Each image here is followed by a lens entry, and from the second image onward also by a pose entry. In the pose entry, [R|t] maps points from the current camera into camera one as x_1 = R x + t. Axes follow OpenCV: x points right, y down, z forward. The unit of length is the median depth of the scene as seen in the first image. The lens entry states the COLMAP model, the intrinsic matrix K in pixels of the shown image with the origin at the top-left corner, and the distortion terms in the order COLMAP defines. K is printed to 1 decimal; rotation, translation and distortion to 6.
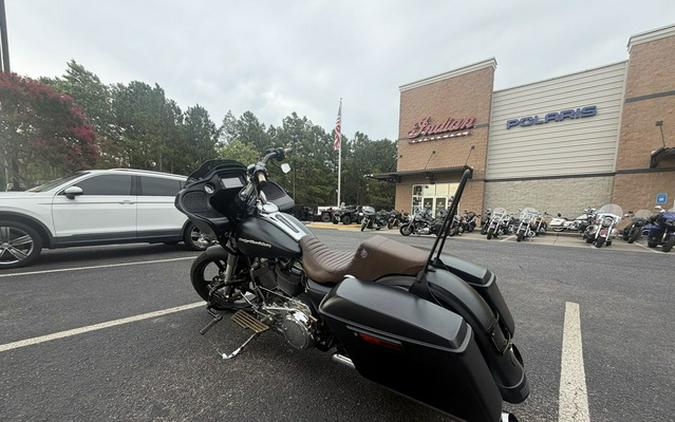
lens RADIAL K [[272.2, 0, 335.6], [0, 272.2, 235.9], [0, 0, 1]] dist [0.006811, -0.000877]
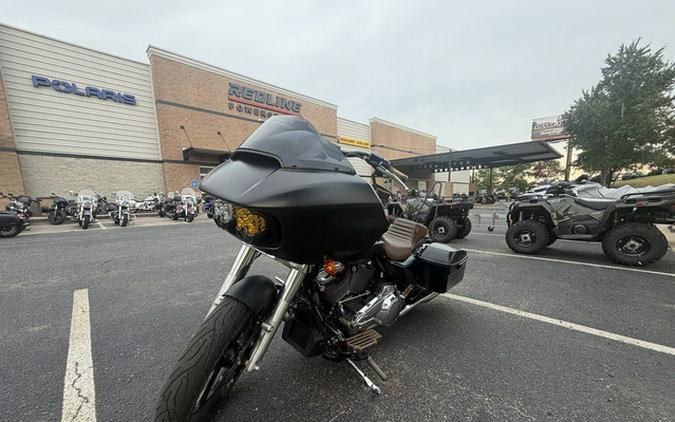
lens RADIAL K [[272.2, 0, 334.9], [0, 272.2, 236.9], [0, 0, 1]] dist [0.006811, -0.000877]
pose [[0.114229, -0.166703, 0.979368, -0.104407], [0.097891, 0.982912, 0.155889, -0.010563], [-0.988620, 0.078064, 0.128595, 0.089672]]
